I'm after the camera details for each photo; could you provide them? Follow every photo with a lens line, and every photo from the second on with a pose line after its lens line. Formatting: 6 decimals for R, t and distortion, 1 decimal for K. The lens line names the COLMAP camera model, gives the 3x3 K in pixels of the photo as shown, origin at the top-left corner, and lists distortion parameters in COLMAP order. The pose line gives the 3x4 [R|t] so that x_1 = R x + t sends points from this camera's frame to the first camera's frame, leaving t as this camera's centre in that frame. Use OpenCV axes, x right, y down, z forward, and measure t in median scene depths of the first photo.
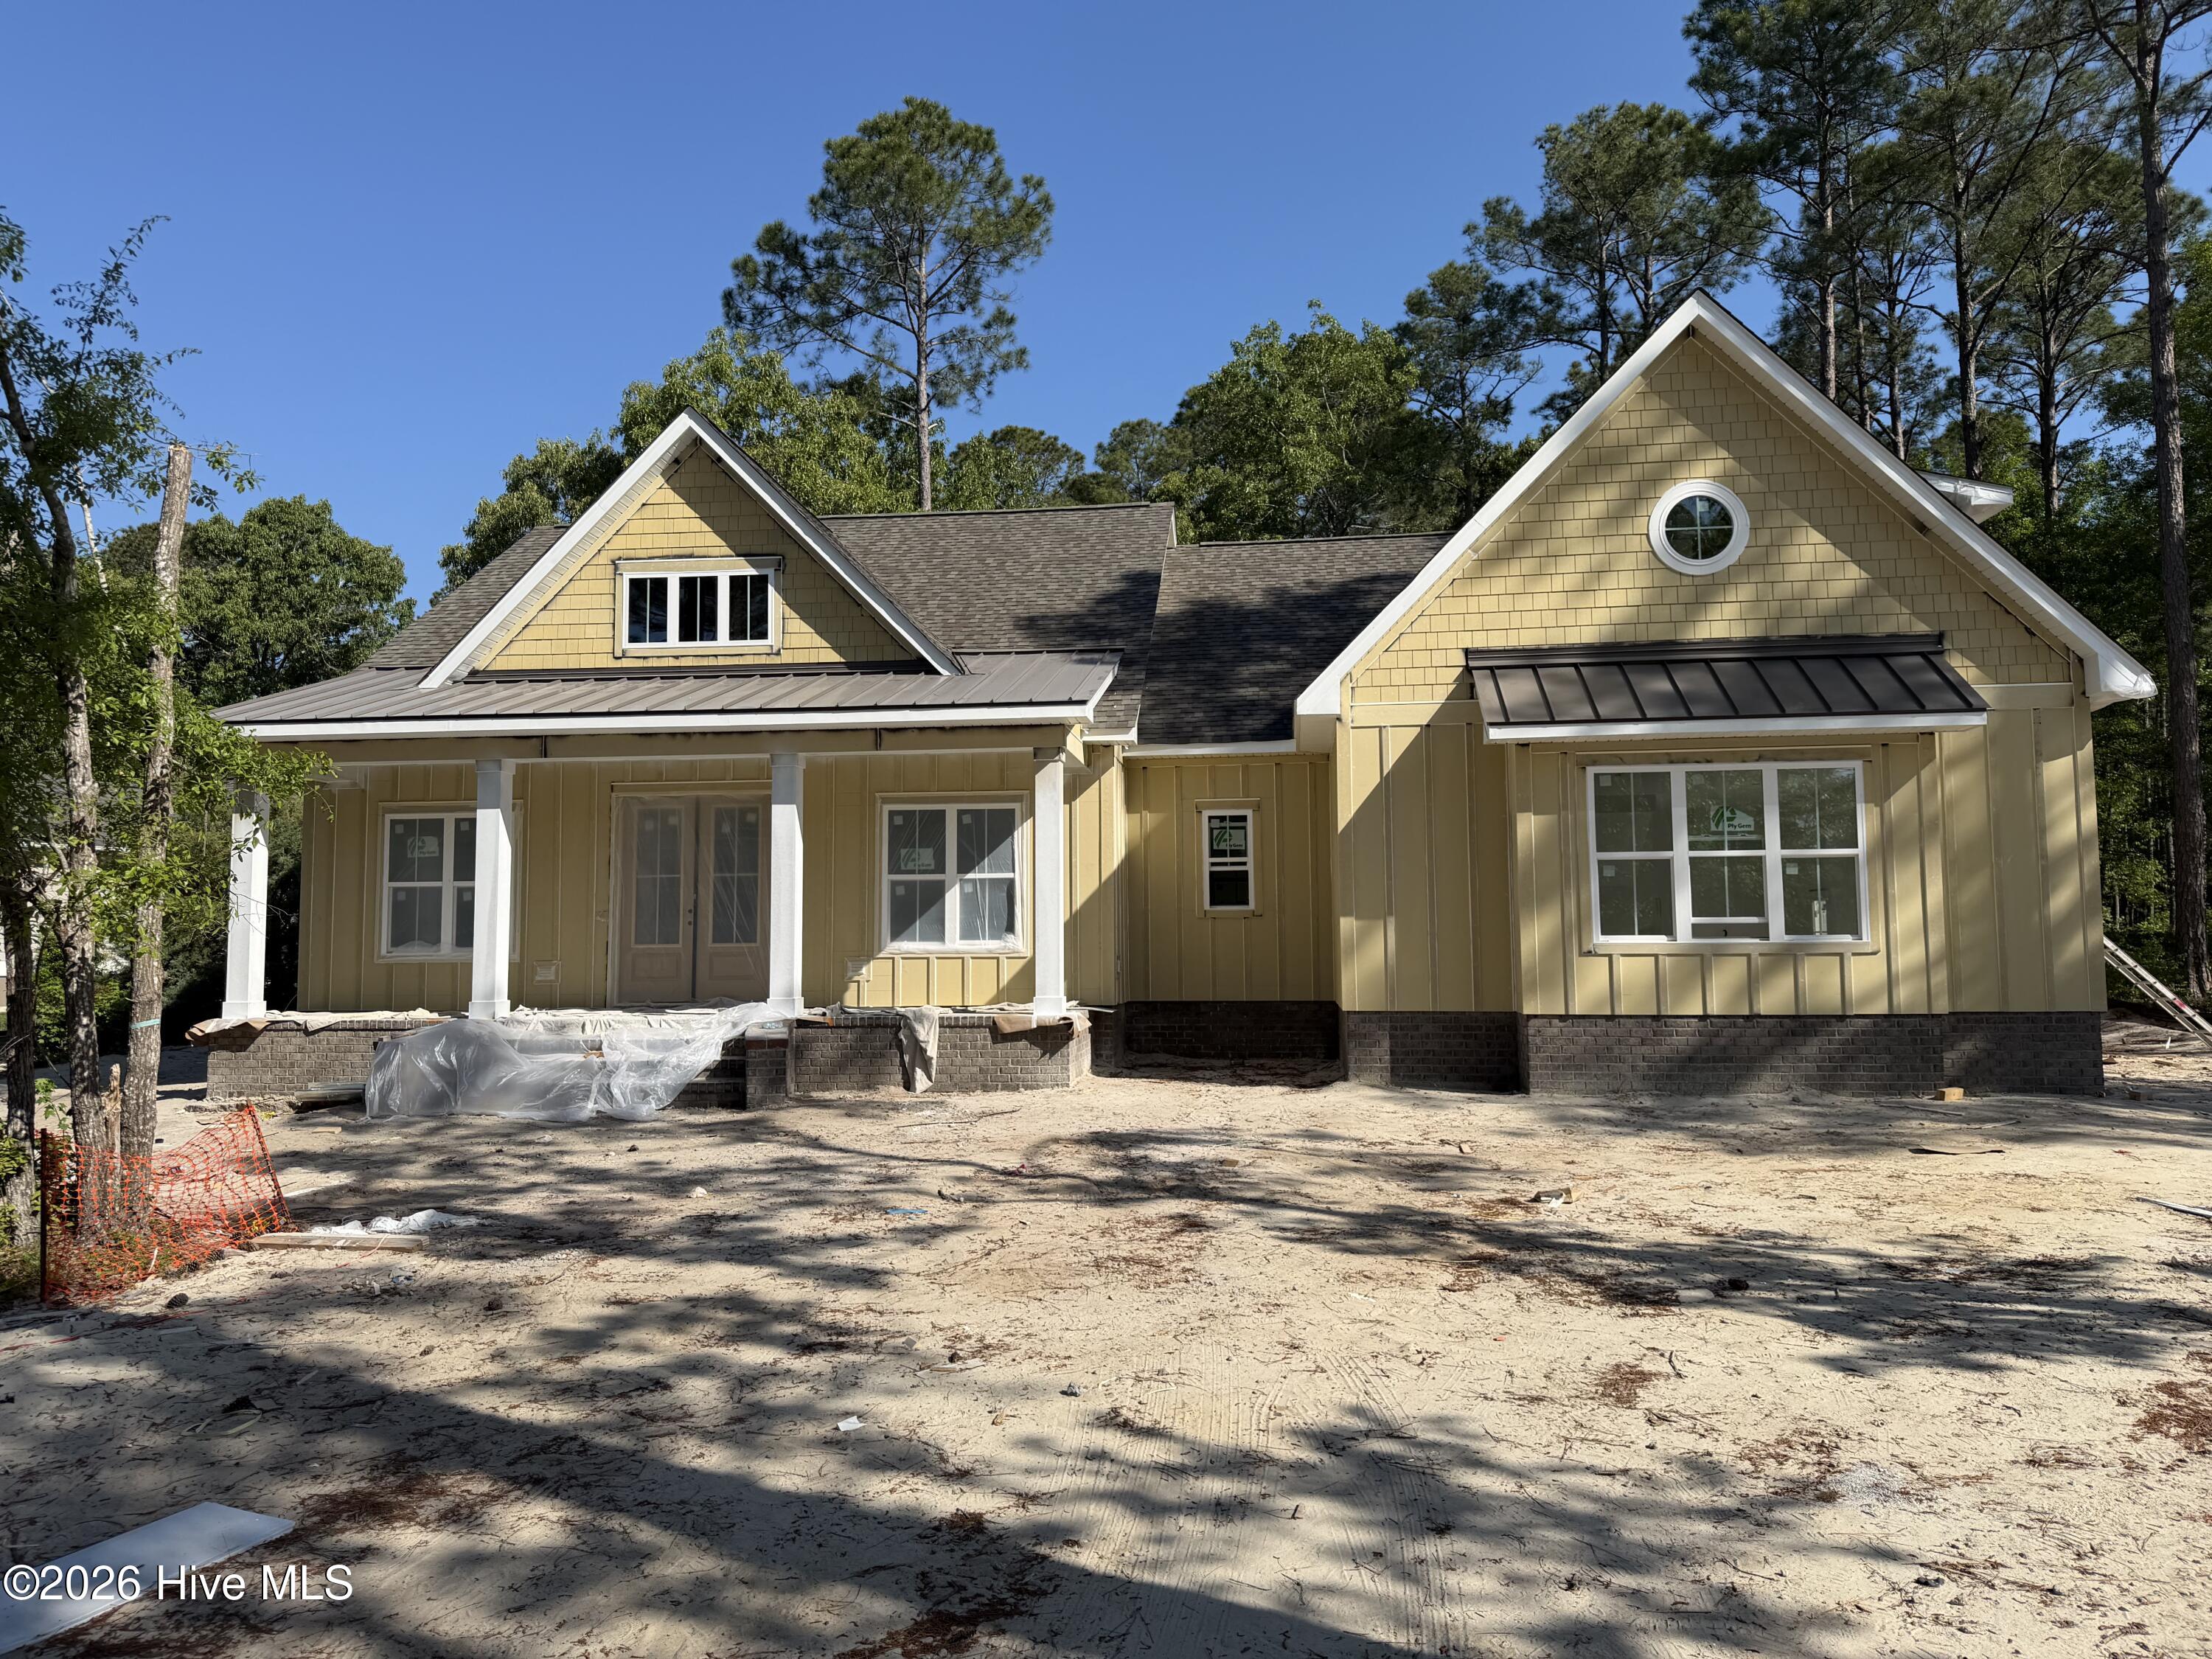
lens RADIAL K [[1524.0, 0, 1115.1], [0, 1524.0, 831.0], [0, 0, 1]] dist [0.078354, -0.119857]
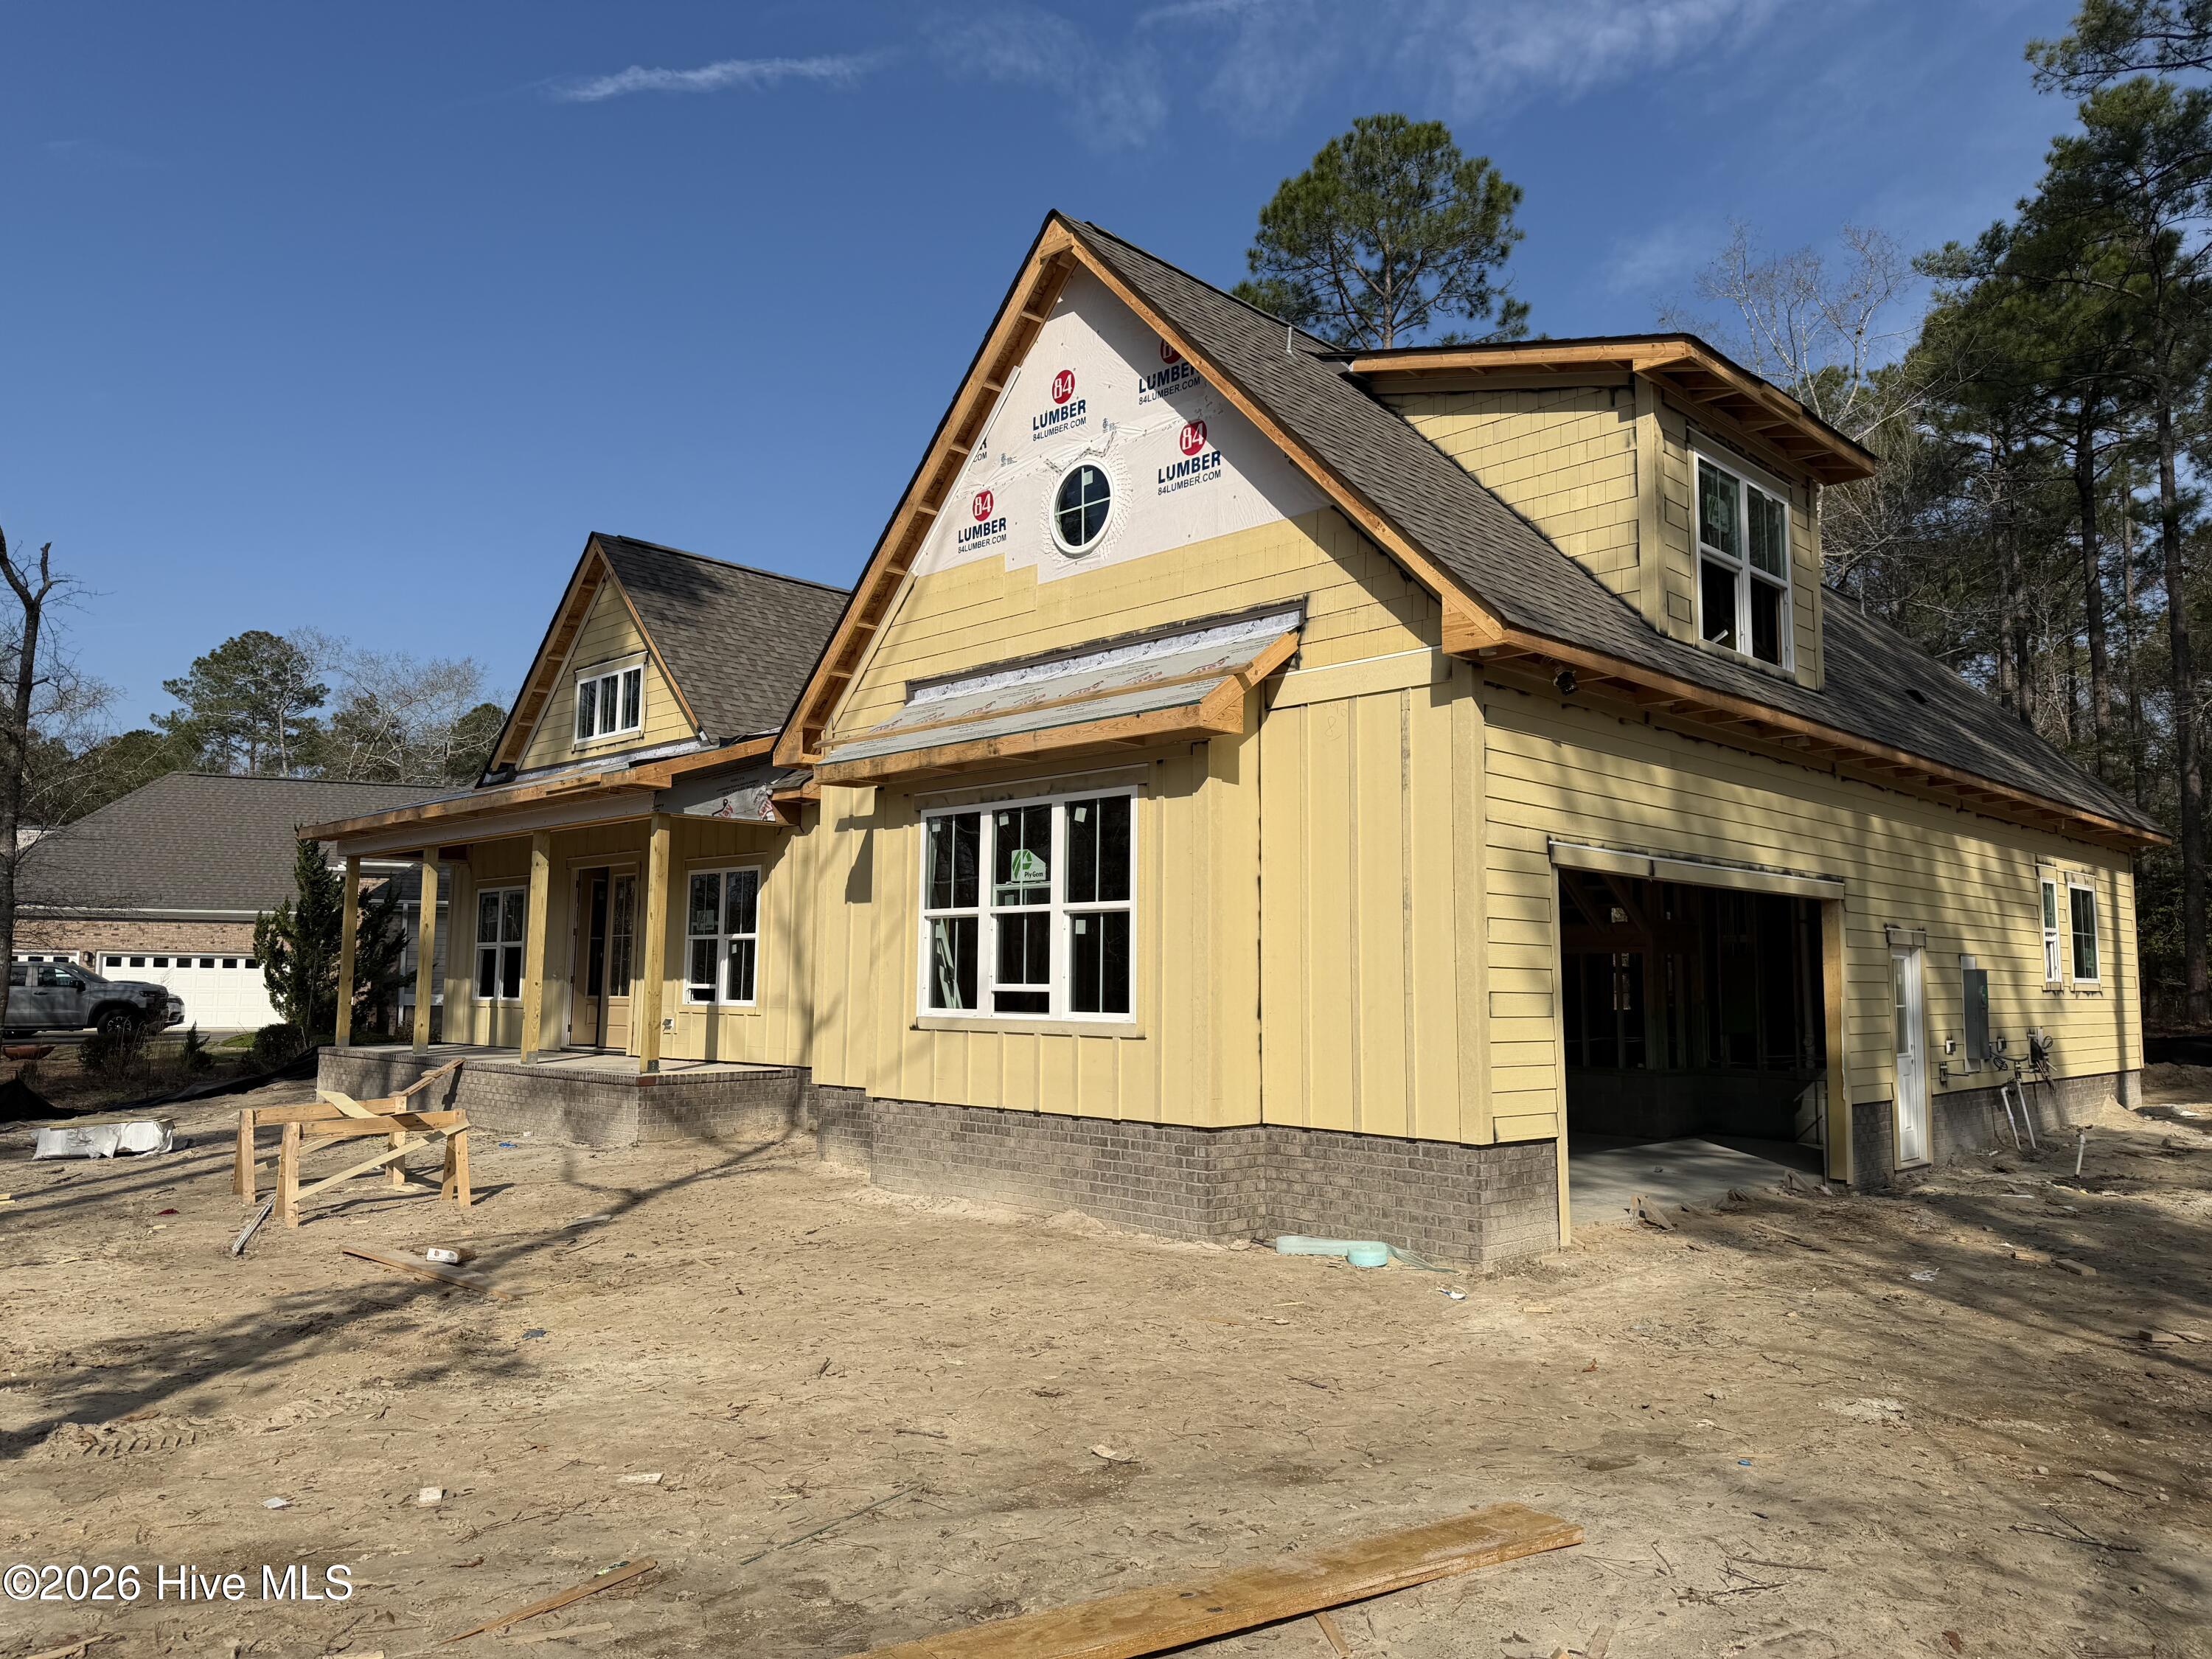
lens RADIAL K [[1585.8, 0, 1067.6], [0, 1585.8, 825.5], [0, 0, 1]] dist [0.109354, -0.144489]
pose [[0.772495, -0.048321, -0.633179, 0.757243], [0.029760, 0.998760, -0.039913, 0.004026], [0.634323, 0.011989, 0.772975, 0.294122]]
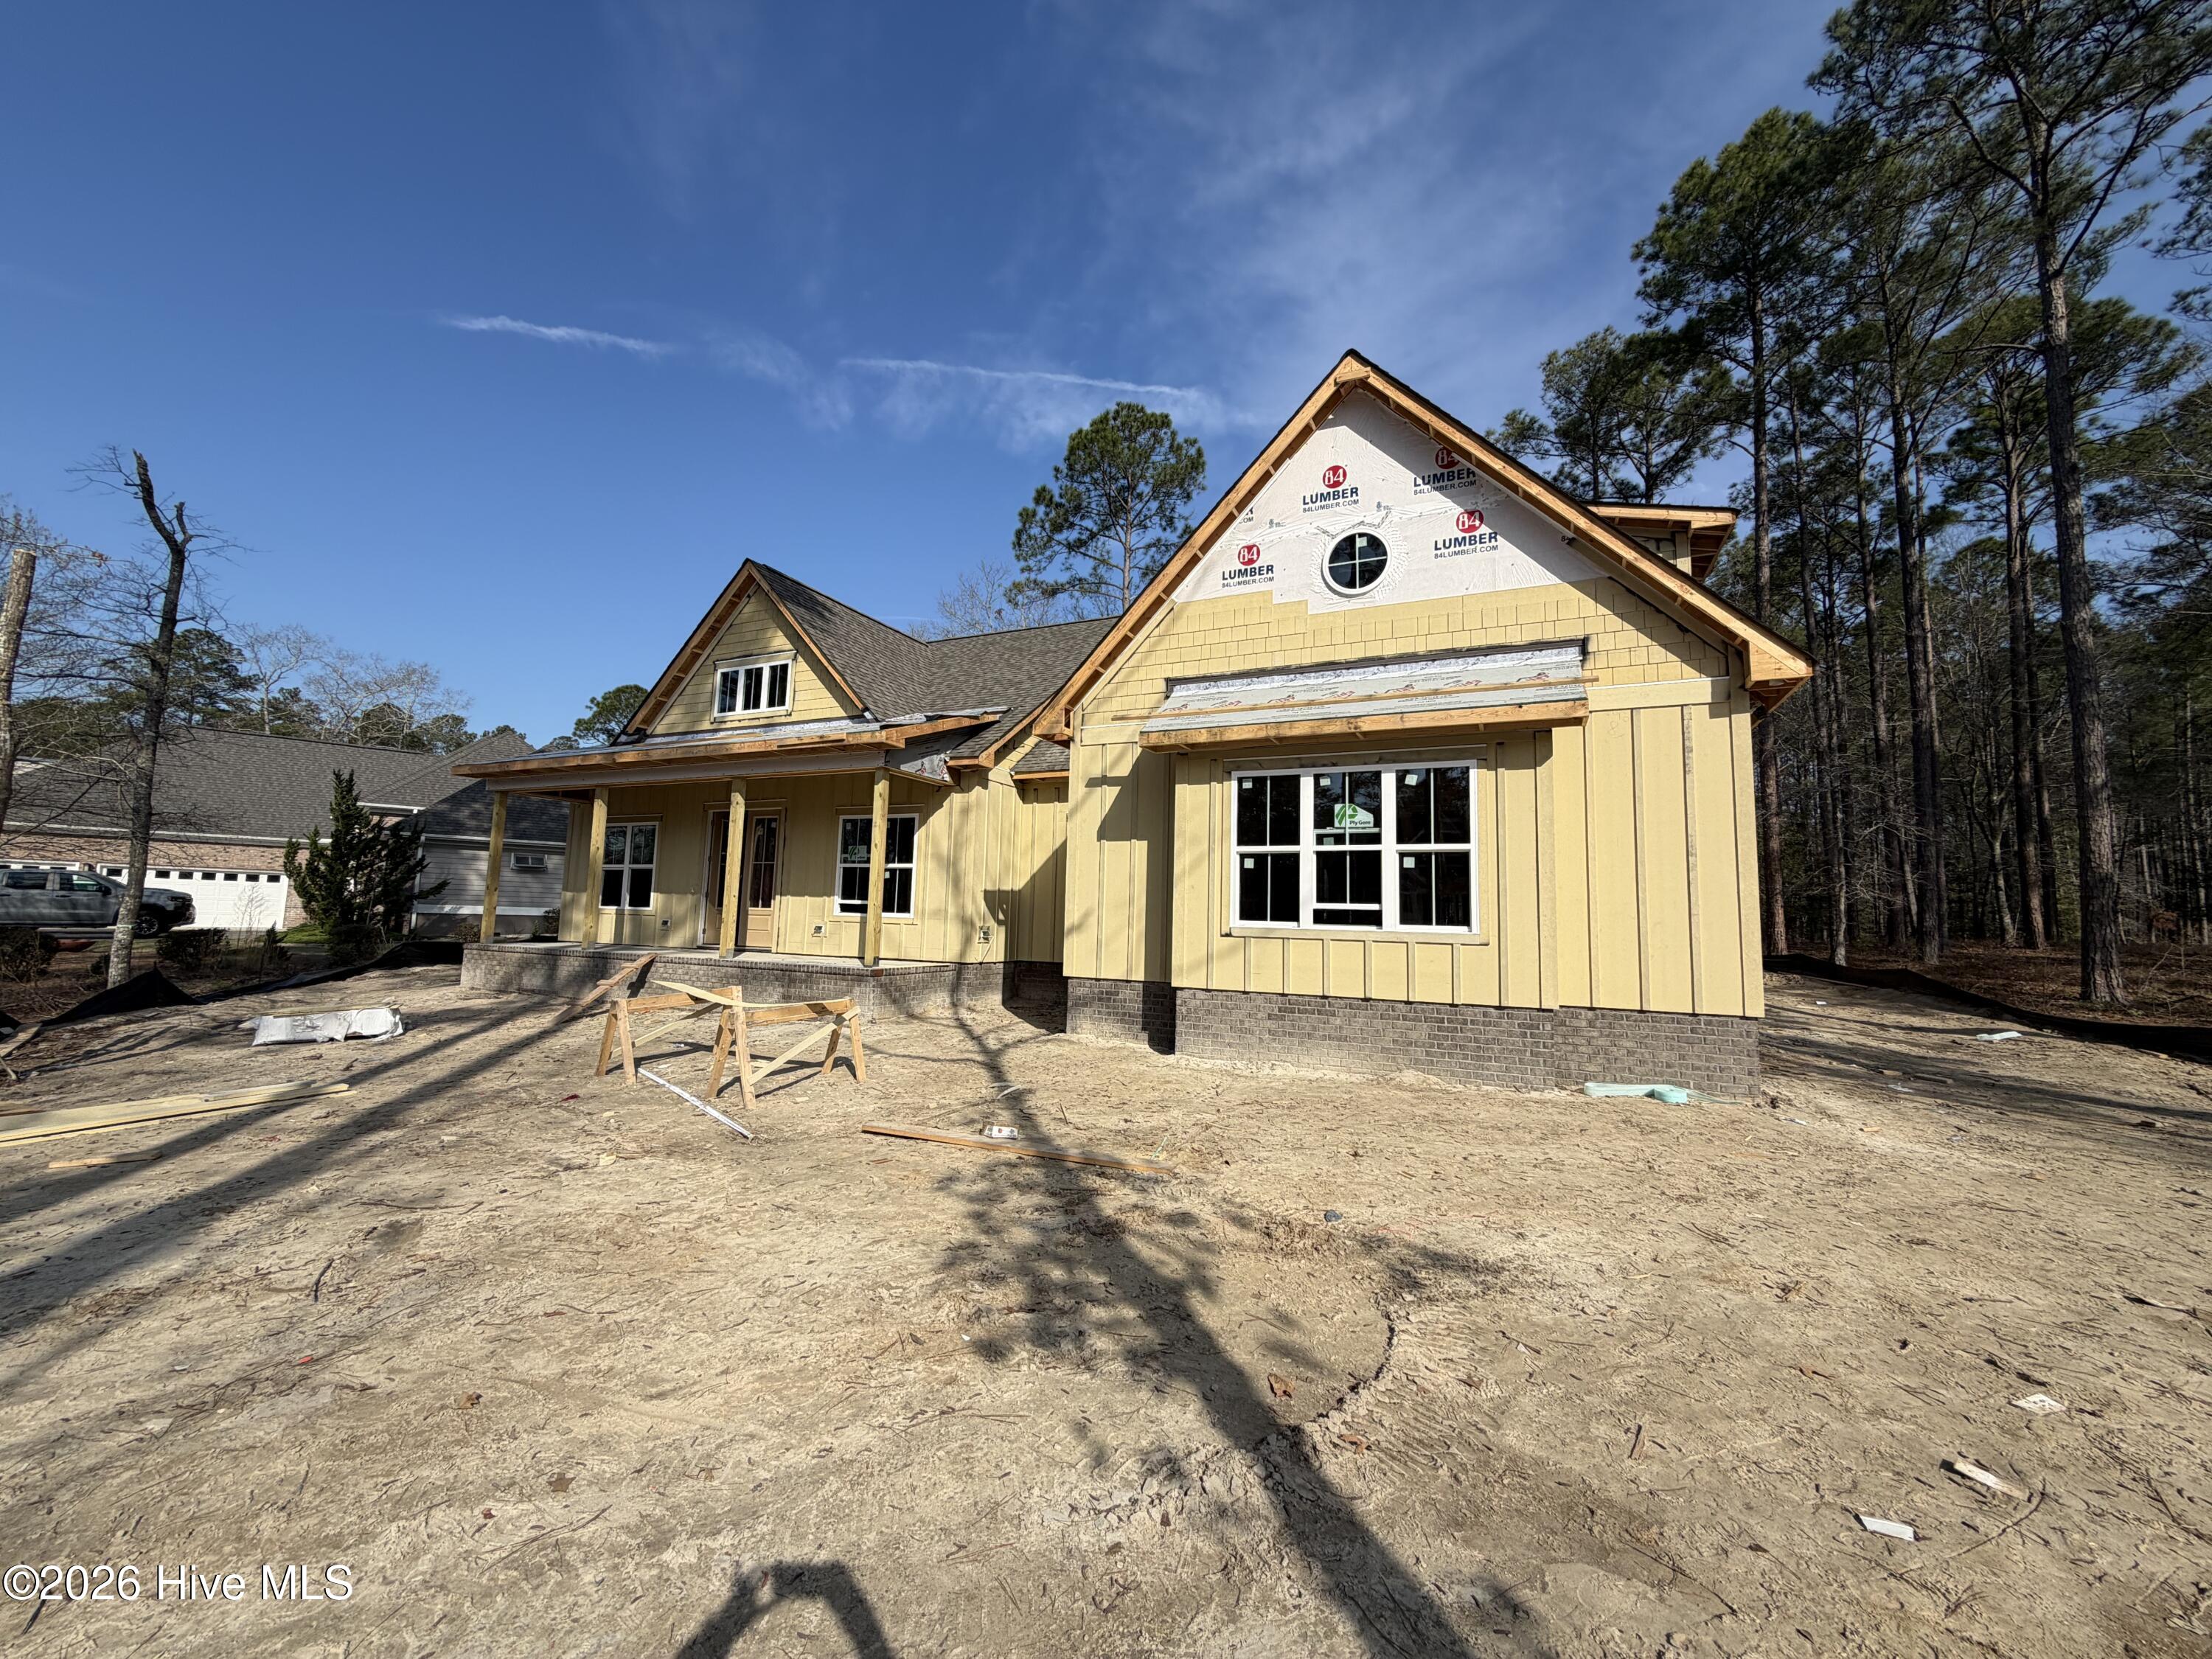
lens RADIAL K [[873.0, 0, 1115.4], [0, 873.0, 829.7], [0, 0, 1]] dist [0.009695, -0.006282]
pose [[0.951479, 0.001185, -0.307712, 0.344506], [-0.010484, 0.999537, -0.028569, 0.017170], [0.307535, 0.030409, 0.951051, 0.288157]]
